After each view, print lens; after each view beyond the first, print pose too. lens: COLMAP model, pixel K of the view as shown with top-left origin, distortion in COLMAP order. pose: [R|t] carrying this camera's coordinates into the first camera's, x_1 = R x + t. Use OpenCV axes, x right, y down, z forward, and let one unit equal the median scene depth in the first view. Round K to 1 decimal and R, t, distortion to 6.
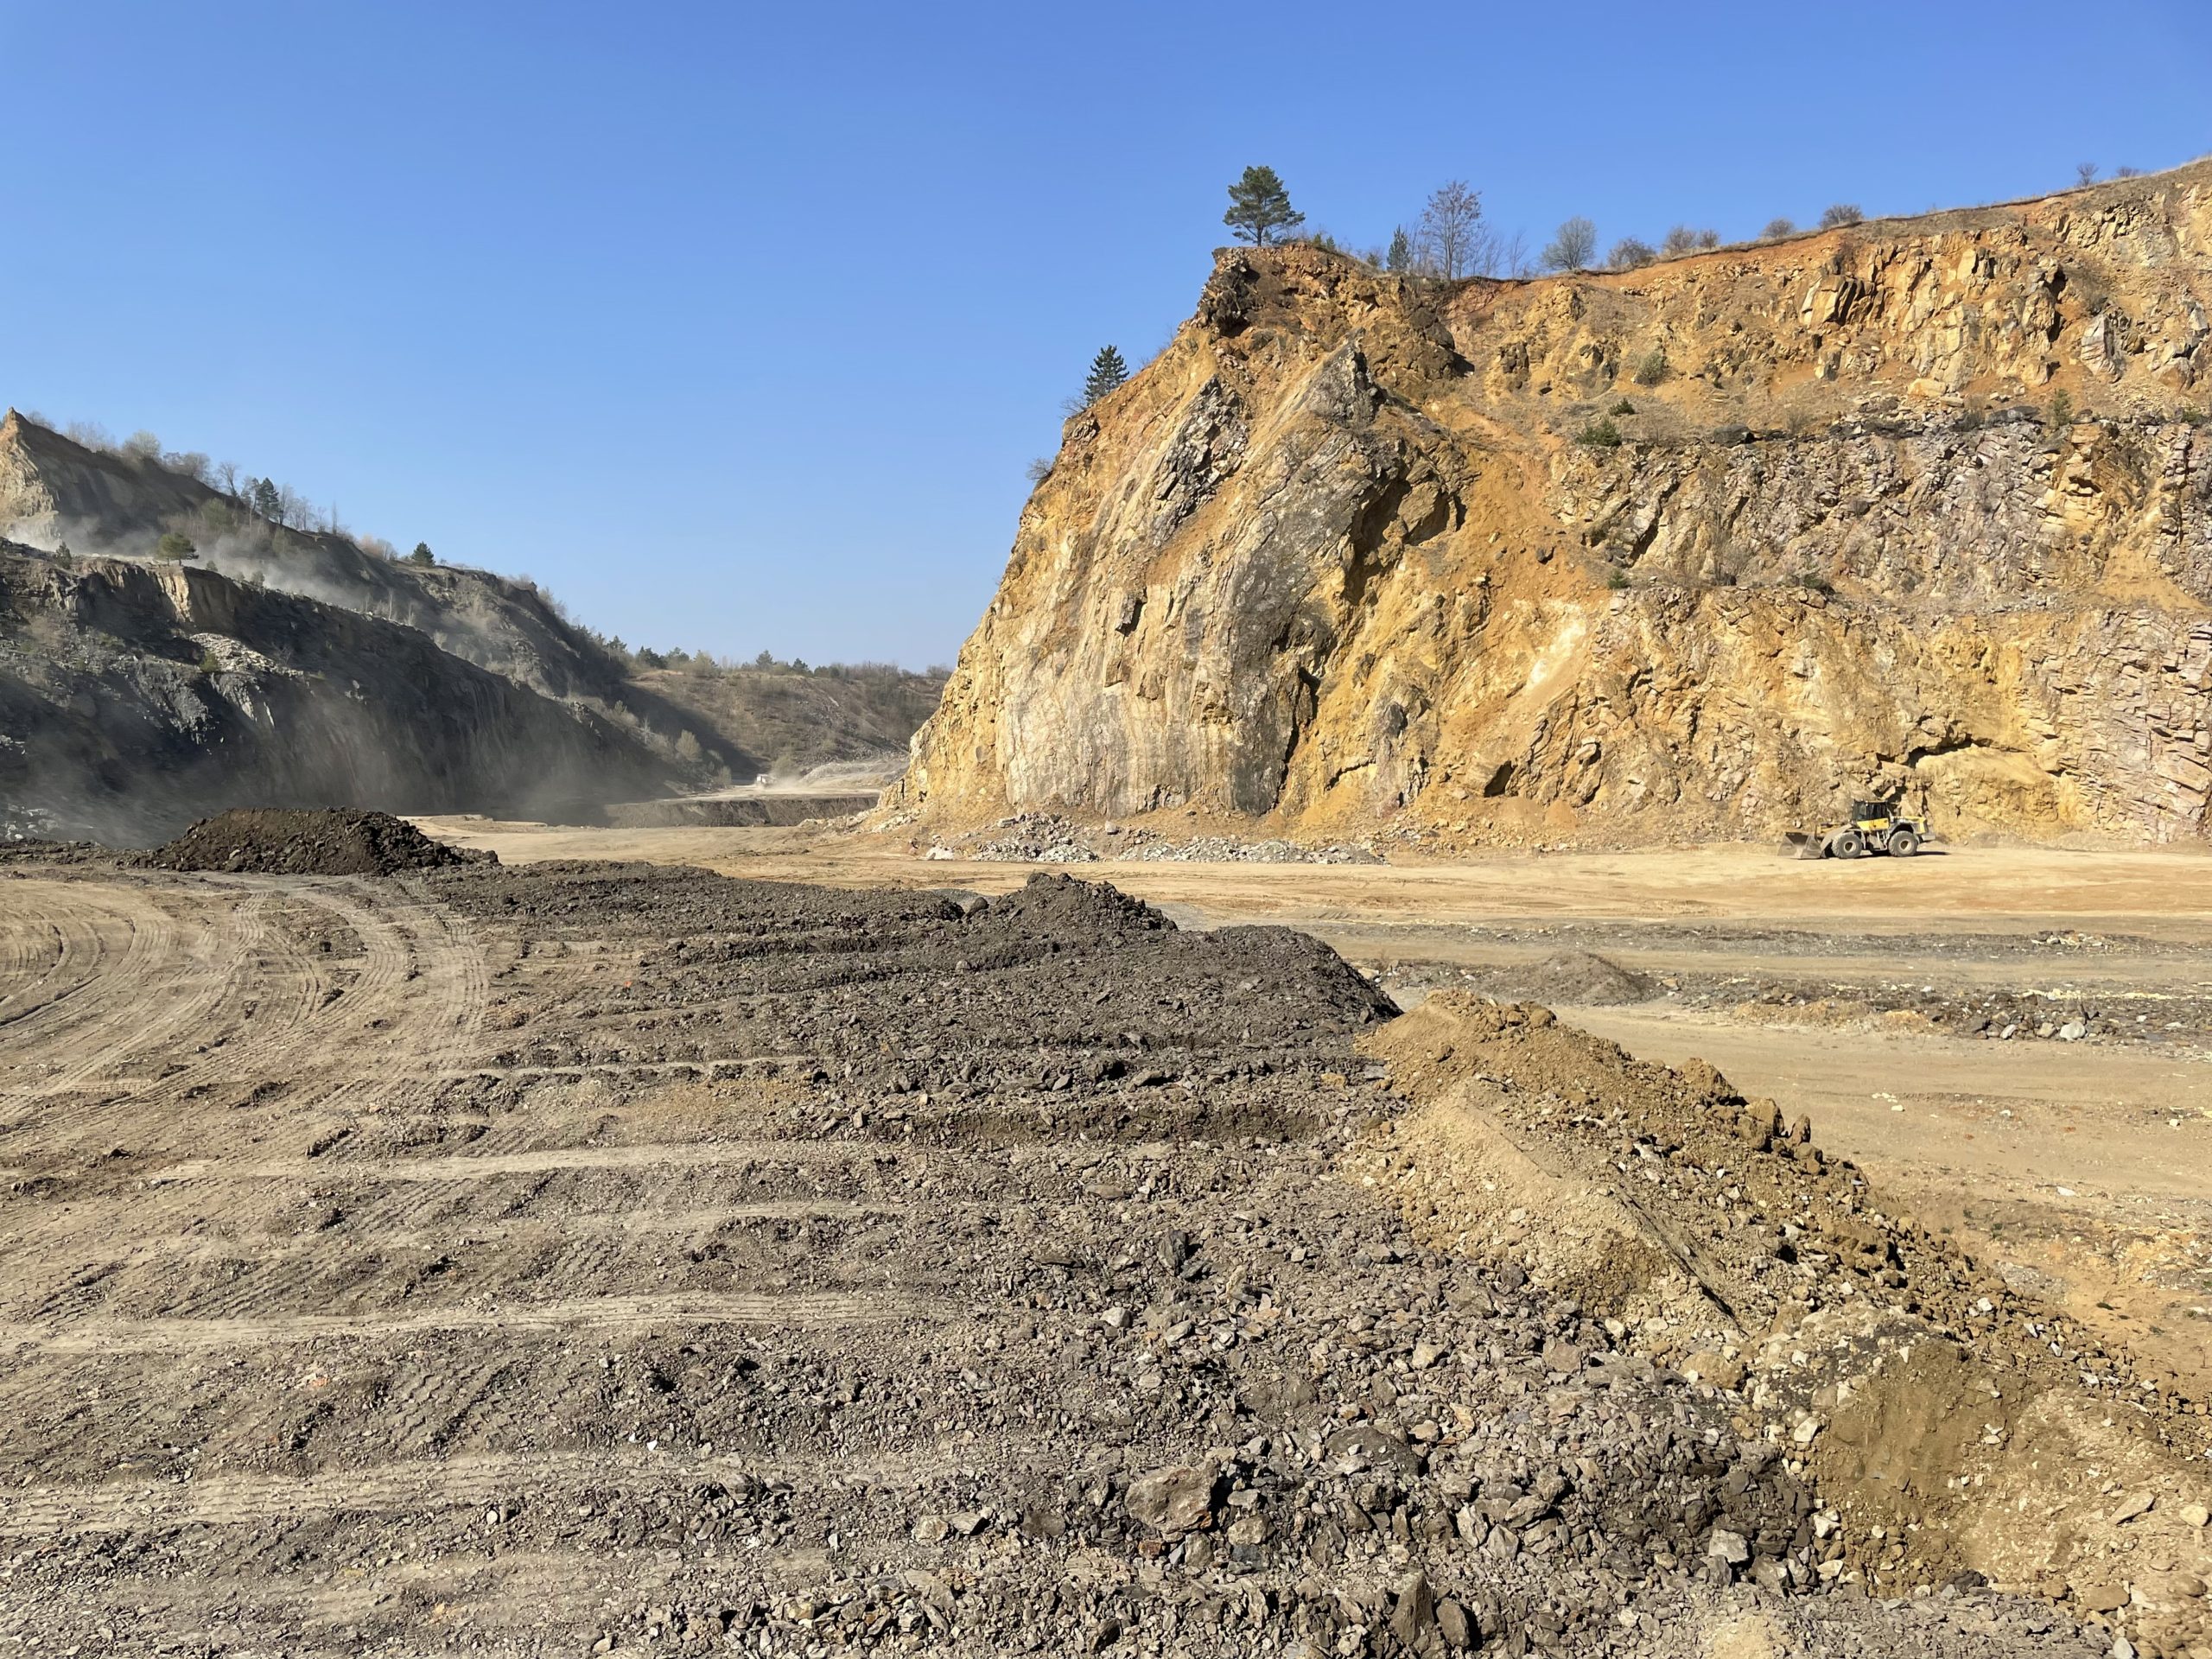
lens RADIAL K [[1666.1, 0, 1077.6], [0, 1666.1, 832.2], [0, 0, 1]] dist [0.074297, -0.101475]
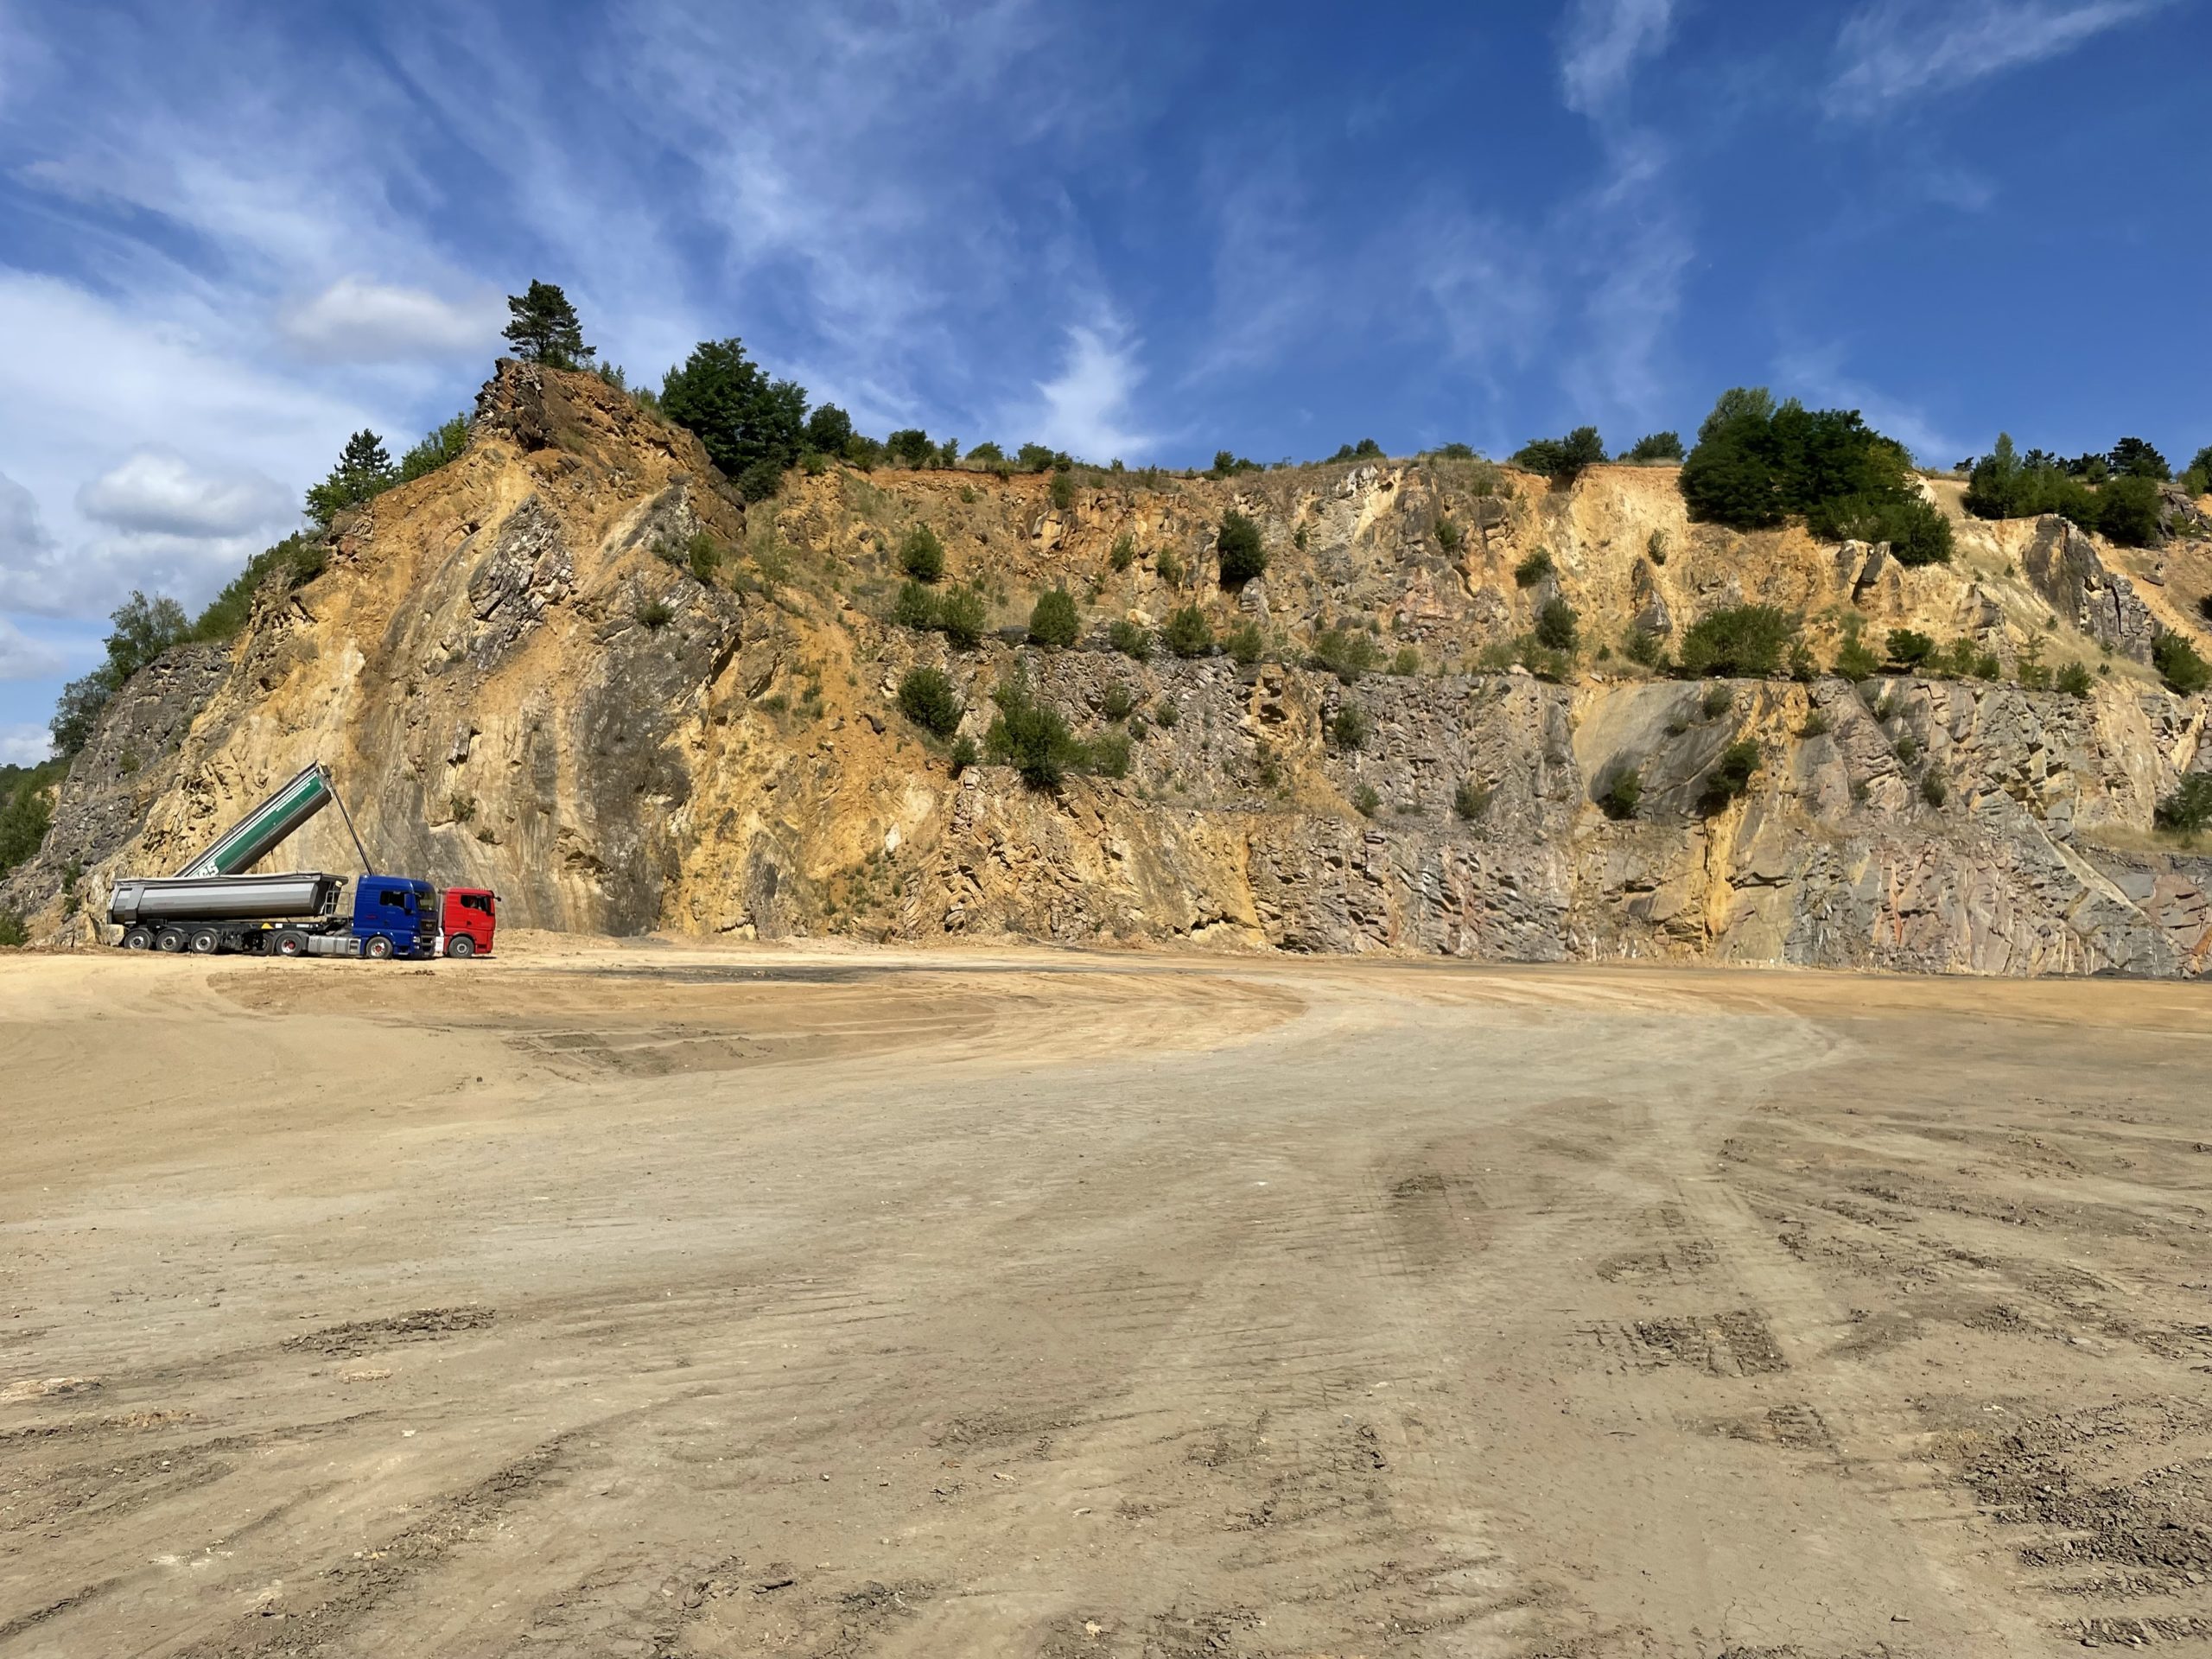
lens RADIAL K [[1666.1, 0, 1063.5], [0, 1666.1, 823.5], [0, 0, 1]] dist [0.074297, -0.101475]
pose [[0.802292, 0.061066, 0.593800, -0.236045], [0.000823, 0.994640, -0.103399, 0.000303], [-0.596932, 0.083445, 0.797941, 0.123622]]
